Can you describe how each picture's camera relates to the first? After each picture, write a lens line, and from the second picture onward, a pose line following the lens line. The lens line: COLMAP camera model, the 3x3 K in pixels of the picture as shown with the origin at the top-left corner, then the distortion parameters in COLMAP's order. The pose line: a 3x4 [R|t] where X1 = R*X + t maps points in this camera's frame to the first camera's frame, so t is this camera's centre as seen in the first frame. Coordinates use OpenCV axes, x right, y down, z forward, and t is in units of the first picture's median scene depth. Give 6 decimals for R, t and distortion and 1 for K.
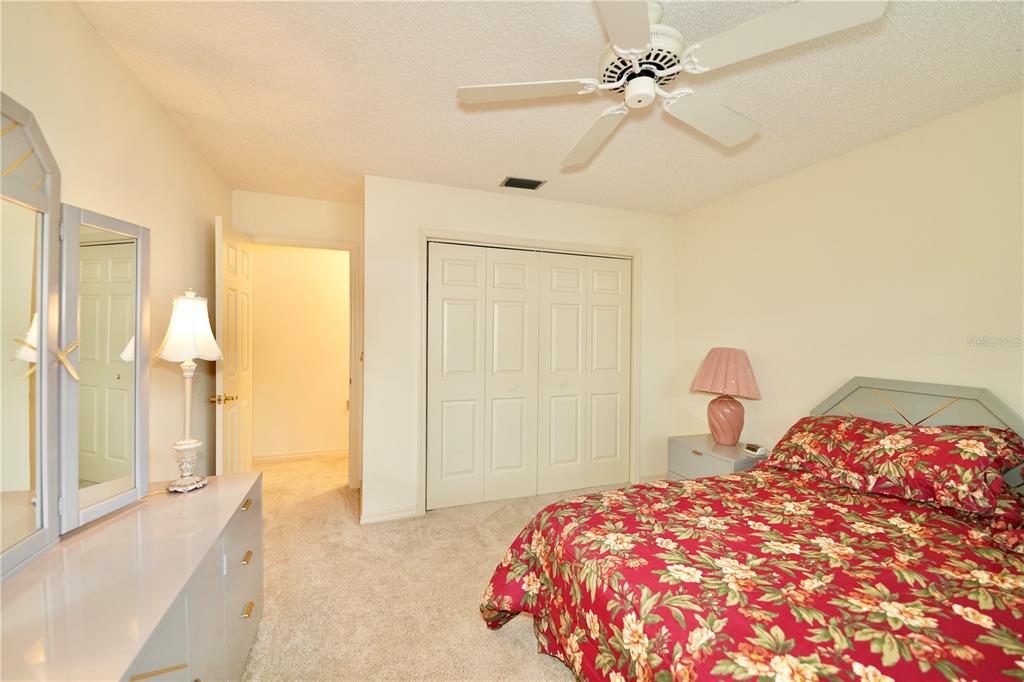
lens RADIAL K [[414.4, 0, 489.4], [0, 414.4, 339.6], [0, 0, 1]] dist [0.000753, -0.004780]
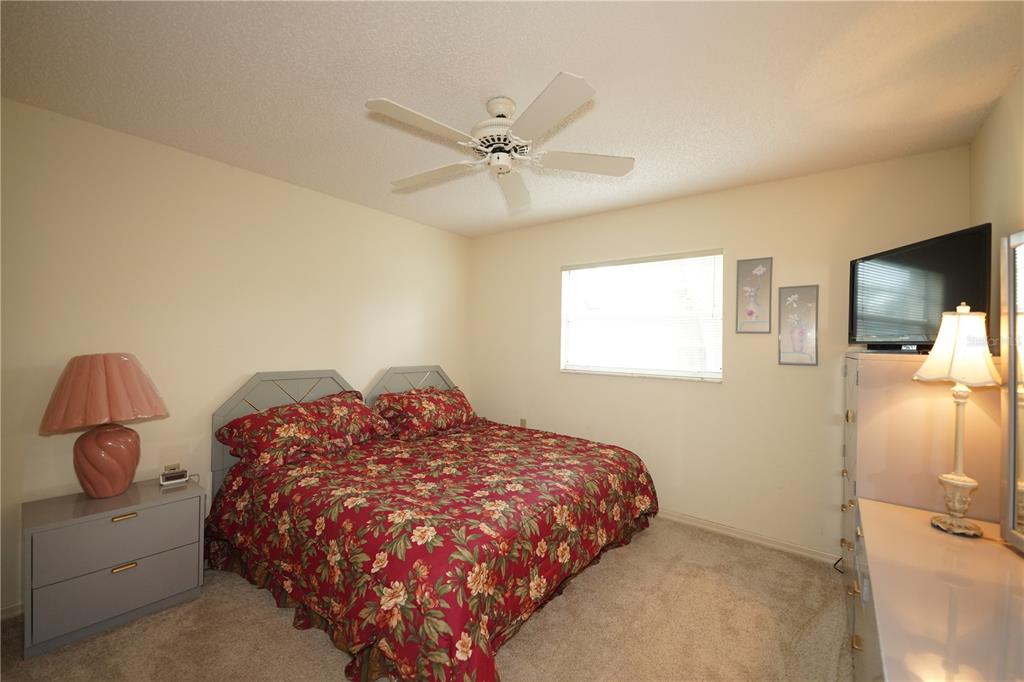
lens RADIAL K [[414.4, 0, 489.4], [0, 414.4, 339.6], [0, 0, 1]] dist [0.000753, -0.004780]
pose [[-0.551434, -0.014592, 0.834091, -0.747715], [-0.017503, 0.999829, 0.005920, -0.049379], [-0.834035, -0.011335, -0.551596, 1.695205]]
